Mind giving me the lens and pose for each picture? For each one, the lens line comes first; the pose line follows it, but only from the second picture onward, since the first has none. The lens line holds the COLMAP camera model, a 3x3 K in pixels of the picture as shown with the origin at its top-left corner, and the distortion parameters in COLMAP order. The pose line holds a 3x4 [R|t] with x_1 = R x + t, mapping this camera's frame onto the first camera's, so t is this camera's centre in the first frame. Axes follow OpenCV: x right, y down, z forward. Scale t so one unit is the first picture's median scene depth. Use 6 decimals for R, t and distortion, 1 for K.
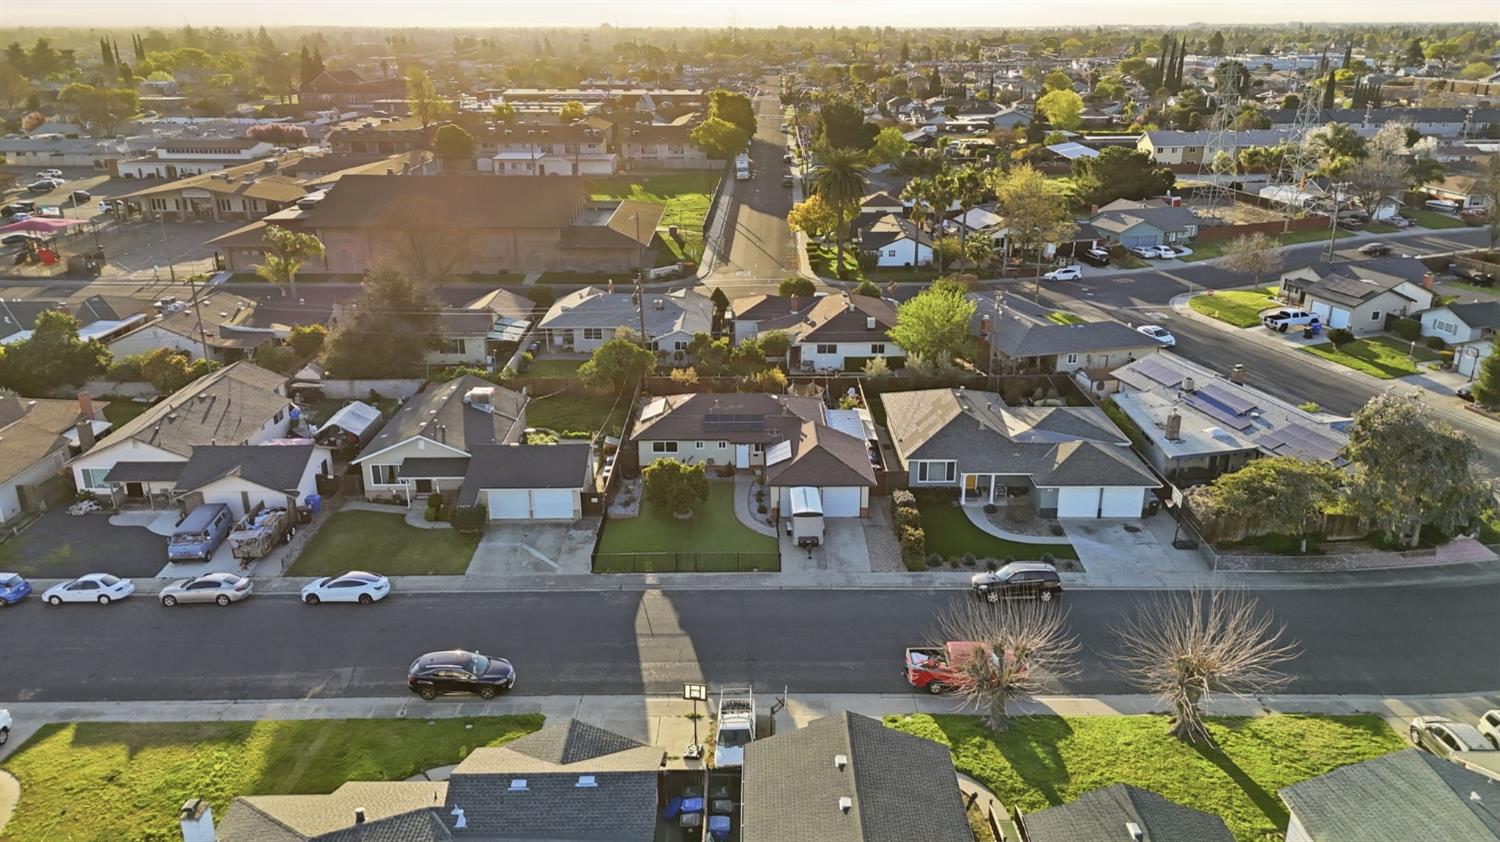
lens RADIAL K [[1177.2, 0, 750.0], [0, 1177.2, 421.0], [0, 0, 1]] dist [0.102522, -0.003274]
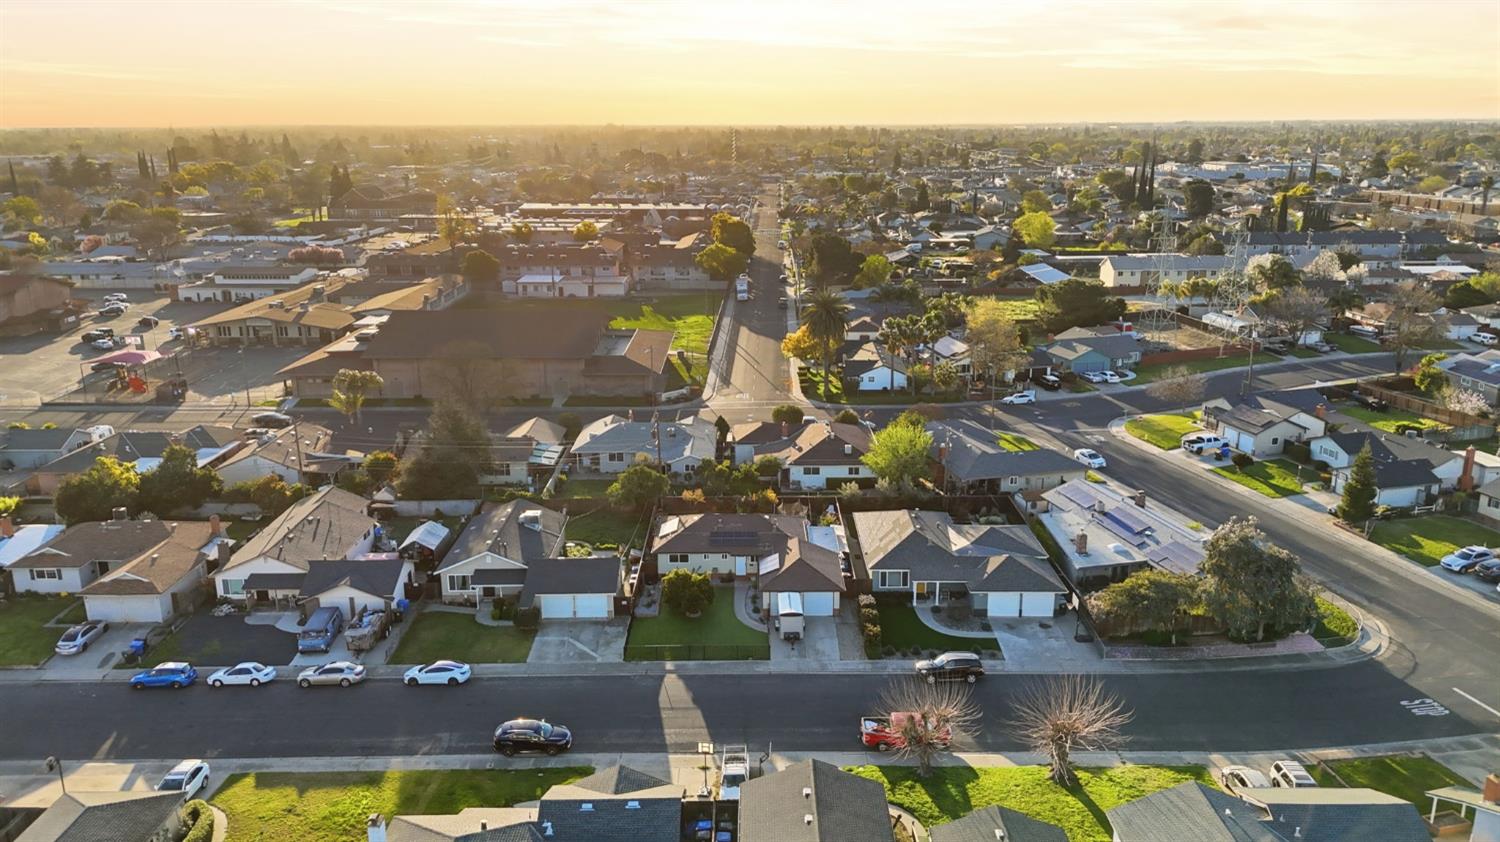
lens RADIAL K [[1177.2, 0, 750.0], [0, 1177.2, 421.0], [0, 0, 1]] dist [0.102522, -0.003274]
pose [[0.999999, -0.001321, -0.000841, 0.003715], [0.001256, 0.997361, -0.072590, -0.026083], [0.000935, 0.072589, 0.997361, -0.207528]]
